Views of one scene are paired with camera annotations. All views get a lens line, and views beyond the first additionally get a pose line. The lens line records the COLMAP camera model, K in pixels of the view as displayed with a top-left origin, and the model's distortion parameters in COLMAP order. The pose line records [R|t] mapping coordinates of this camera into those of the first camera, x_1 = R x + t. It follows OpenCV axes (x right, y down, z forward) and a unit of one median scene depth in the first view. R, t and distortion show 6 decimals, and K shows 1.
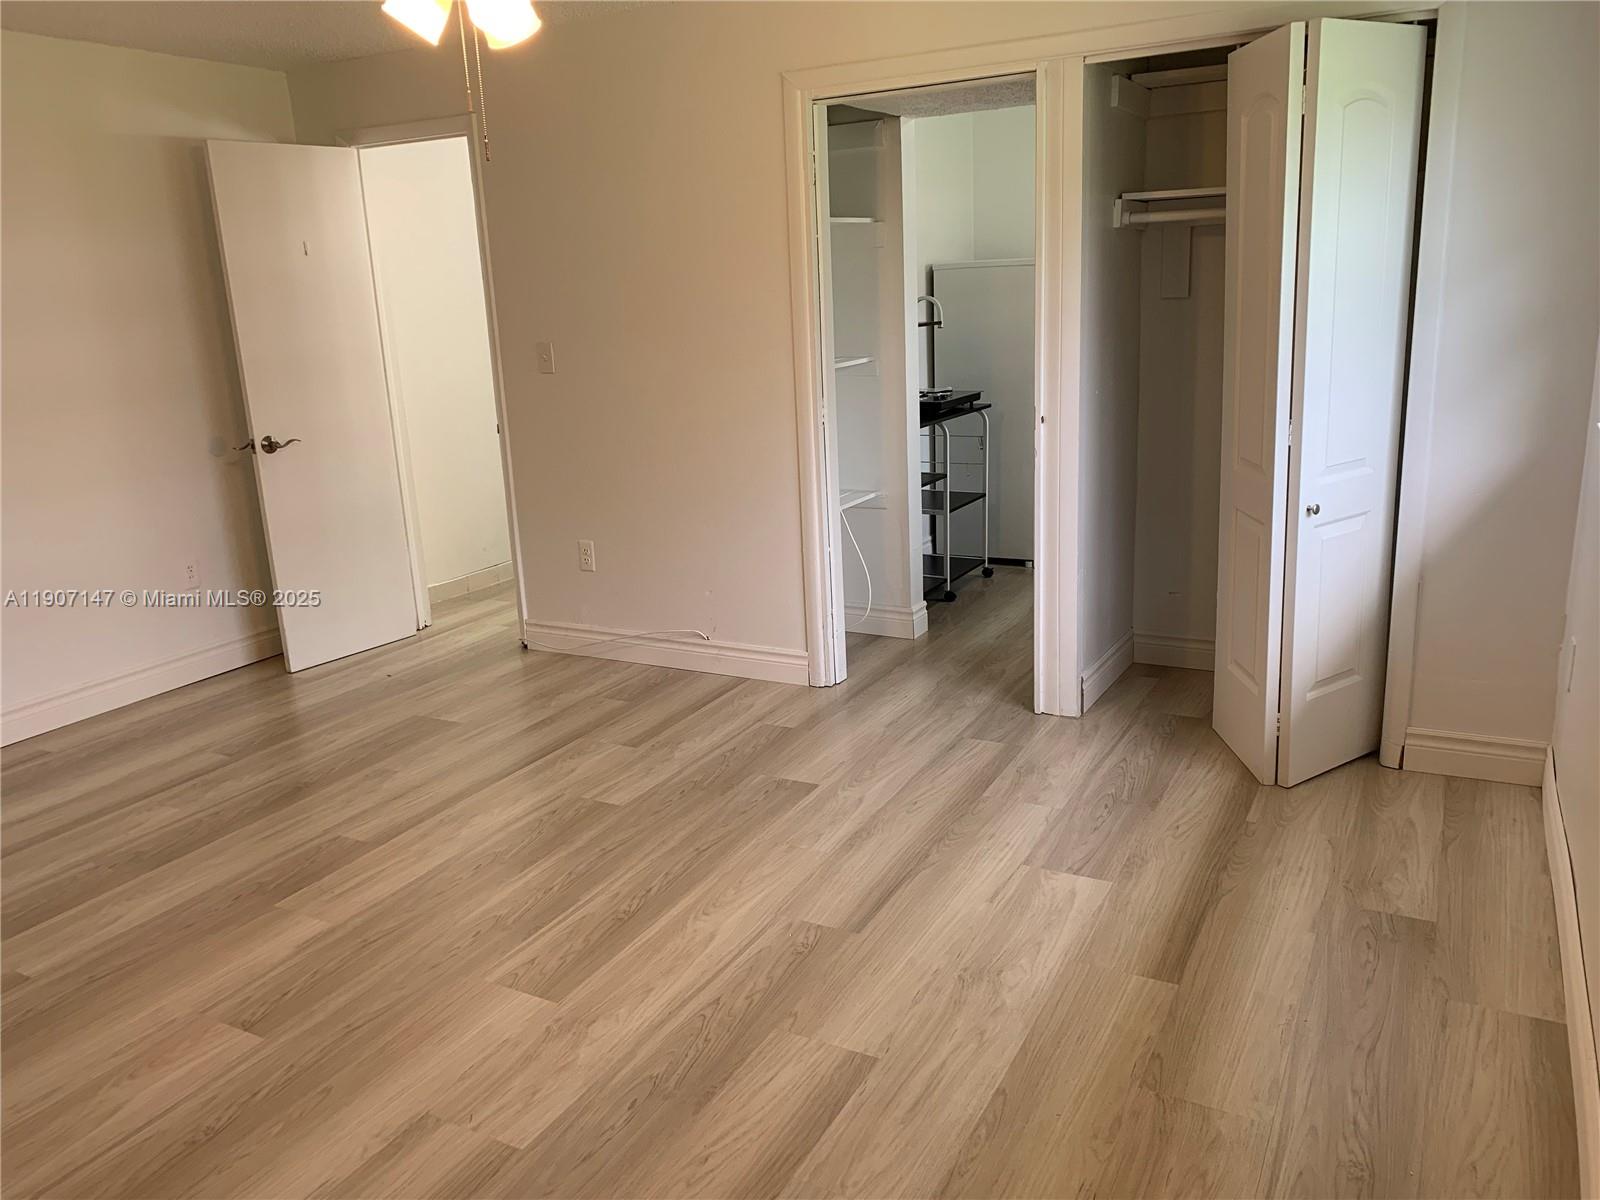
lens RADIAL K [[1227.9, 0, 796.0], [0, 1227.9, 607.6], [0, 0, 1]] dist [0.019944, -0.012513]
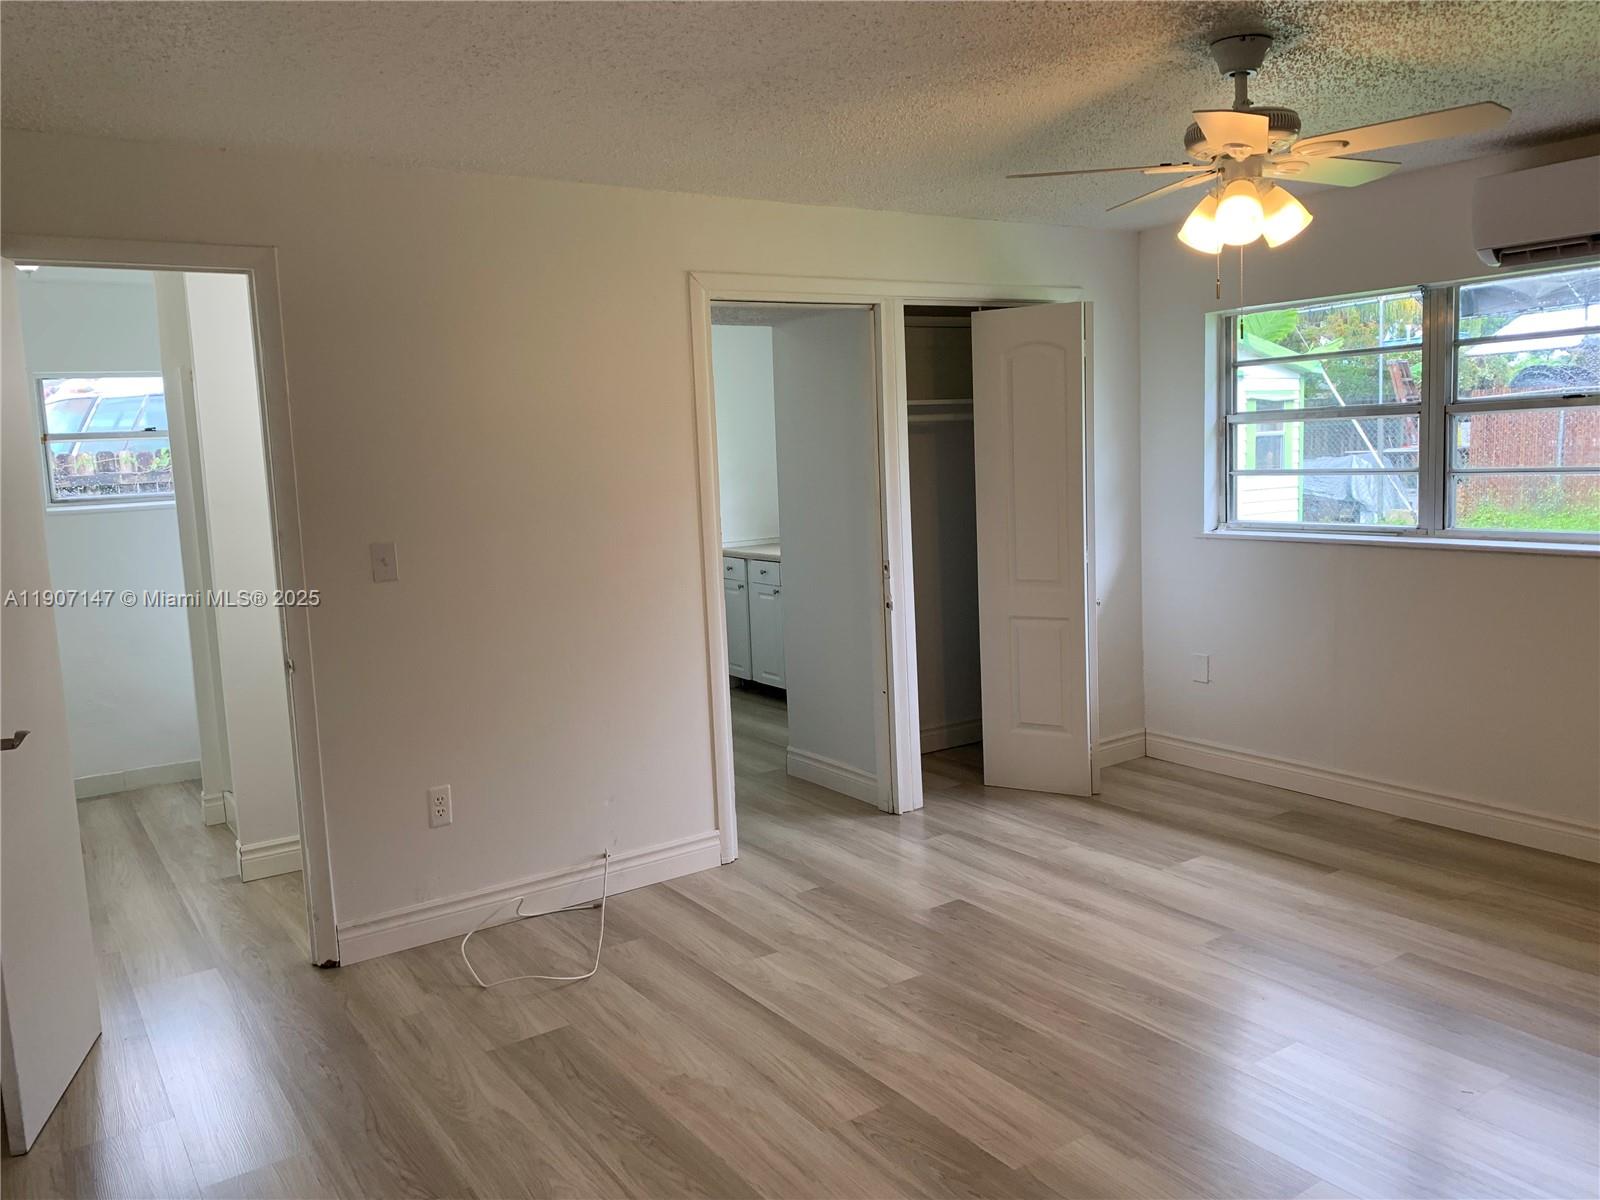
lens RADIAL K [[1227.9, 0, 789.2], [0, 1227.9, 590.1], [0, 0, 1]] dist [0.019944, -0.012513]
pose [[0.454687, -0.076682, 0.887344, -1.211798], [0.254716, 0.965870, -0.047053, -0.130887], [-0.853451, 0.247415, 0.458701, 0.673948]]
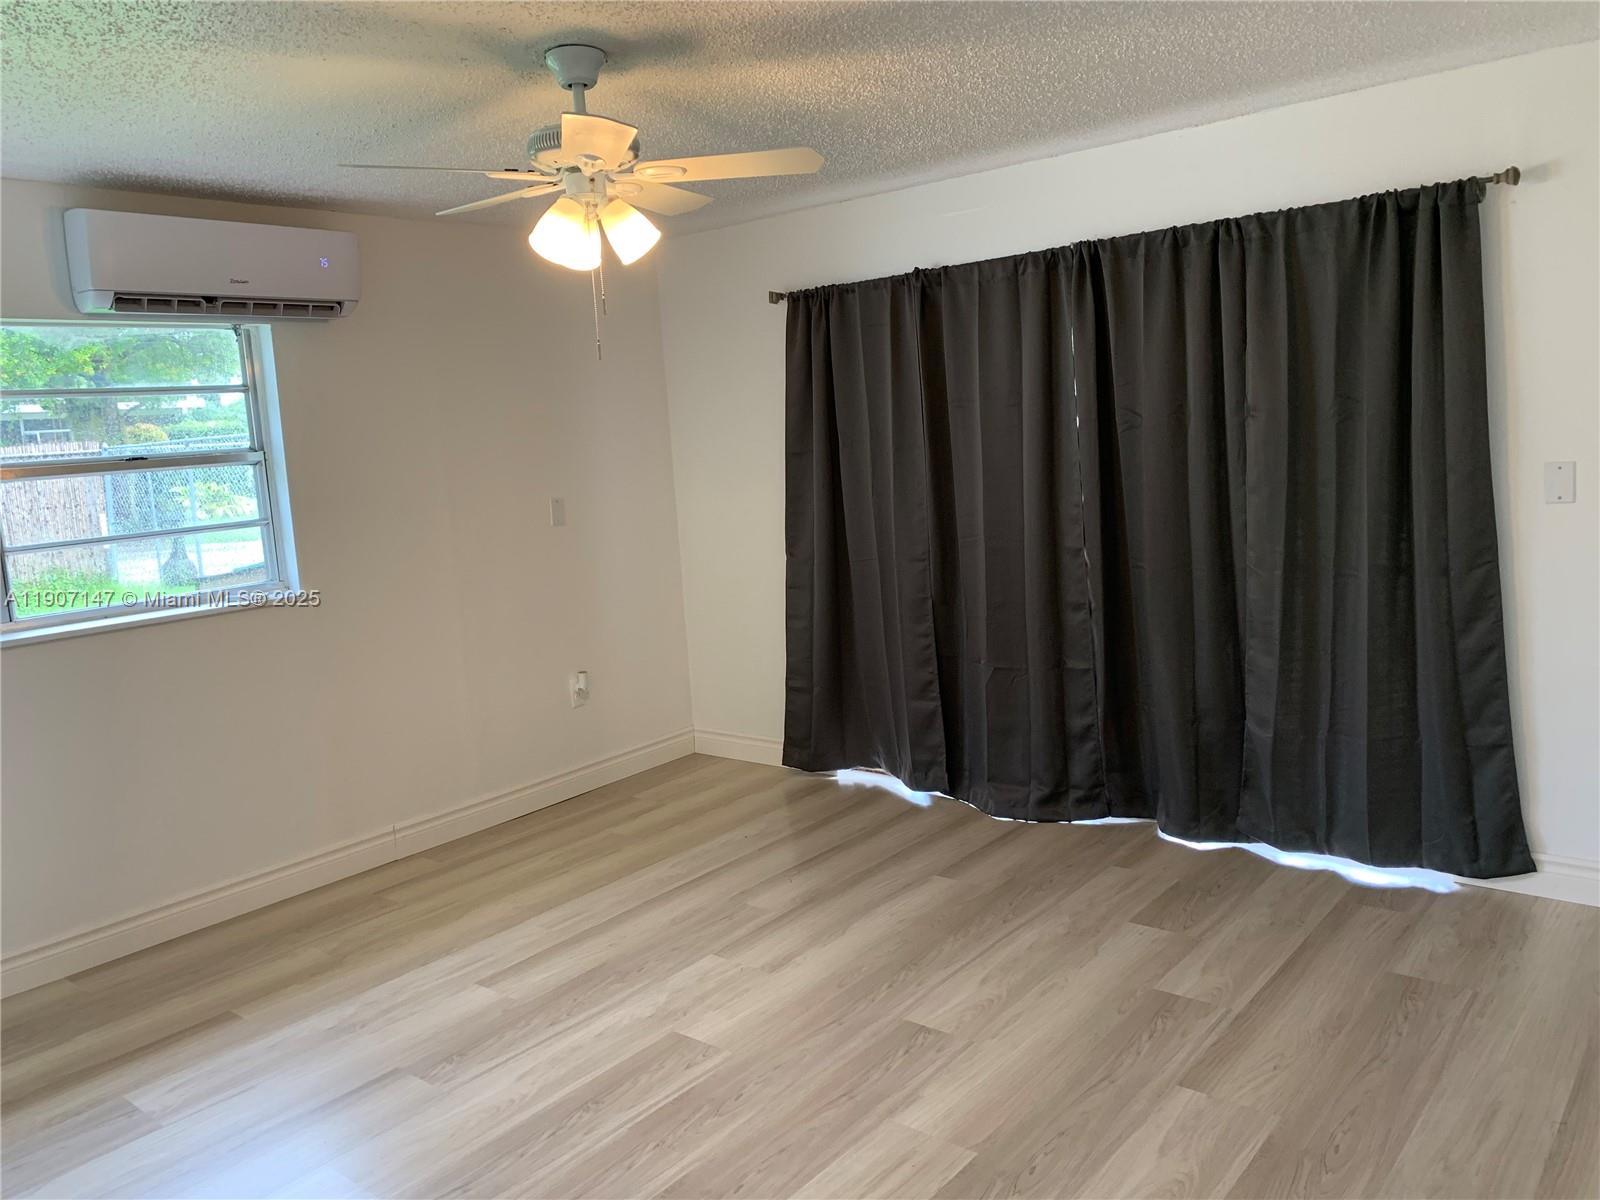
lens RADIAL K [[1227.9, 0, 789.3], [0, 1227.9, 598.1], [0, 0, 1]] dist [0.019944, -0.012513]
pose [[-0.973839, 0.082019, 0.211922, -0.518558], [0.161268, 0.906478, 0.390244, -0.451611], [-0.160095, 0.414211, -0.895990, 1.645181]]
